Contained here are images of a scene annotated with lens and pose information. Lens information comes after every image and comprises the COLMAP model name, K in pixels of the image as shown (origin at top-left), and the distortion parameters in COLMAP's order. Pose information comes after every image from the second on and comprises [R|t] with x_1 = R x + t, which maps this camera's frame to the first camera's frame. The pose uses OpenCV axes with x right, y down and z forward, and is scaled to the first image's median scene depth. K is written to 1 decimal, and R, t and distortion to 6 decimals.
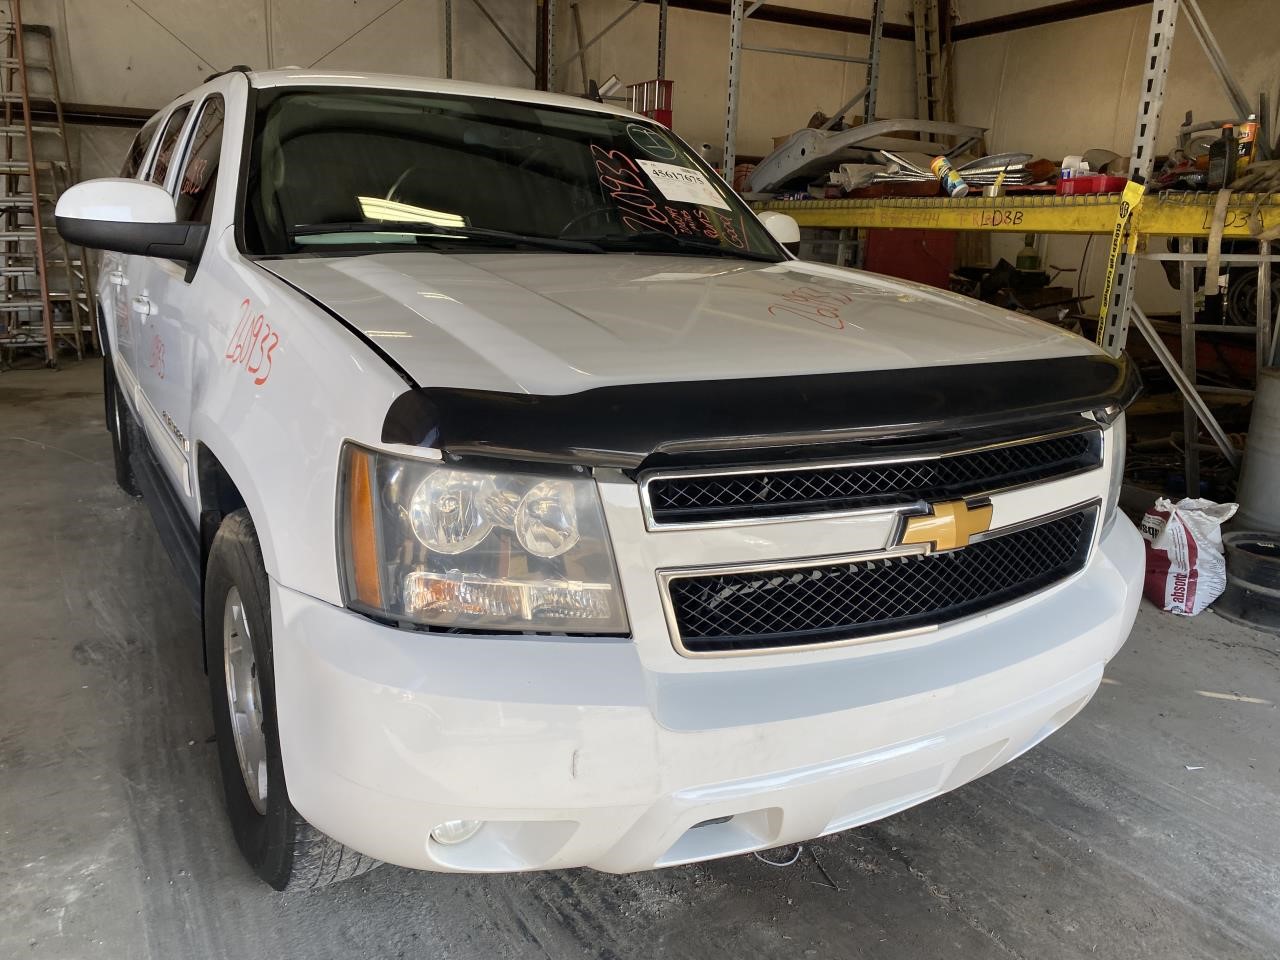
lens RADIAL K [[949.5, 0, 640.0], [0, 949.5, 480.0], [0, 0, 1]] dist [0.013681, -0.002049]
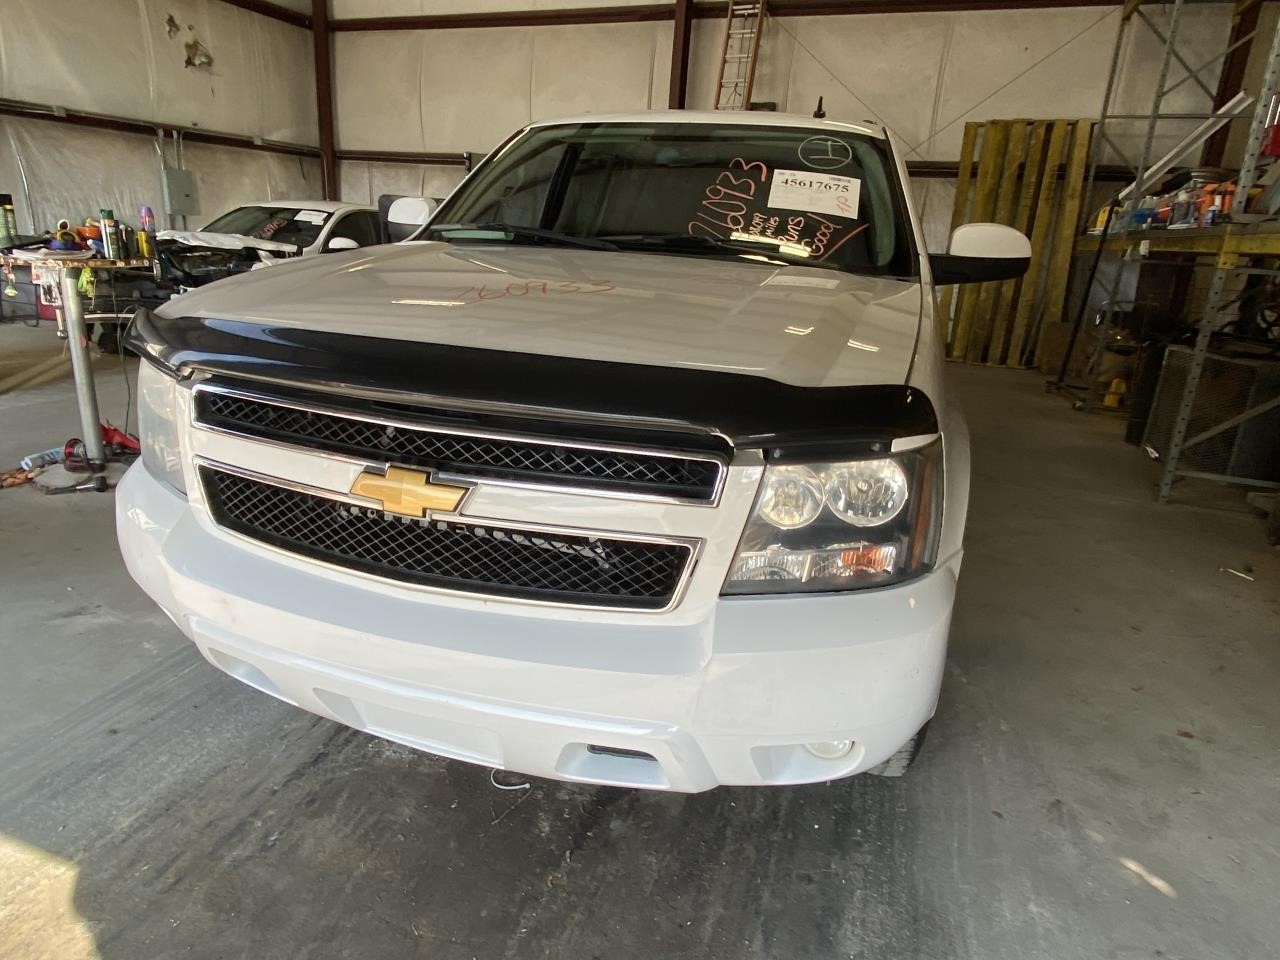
lens RADIAL K [[778.4, 0, 634.6], [0, 778.4, 491.0], [0, 0, 1]] dist [0.037040, -0.045589]
pose [[0.679701, 0.234984, -0.694830, 0.808123], [-0.215553, 0.969457, 0.117000, -0.082027], [0.701102, 0.070247, 0.709593, 0.412446]]
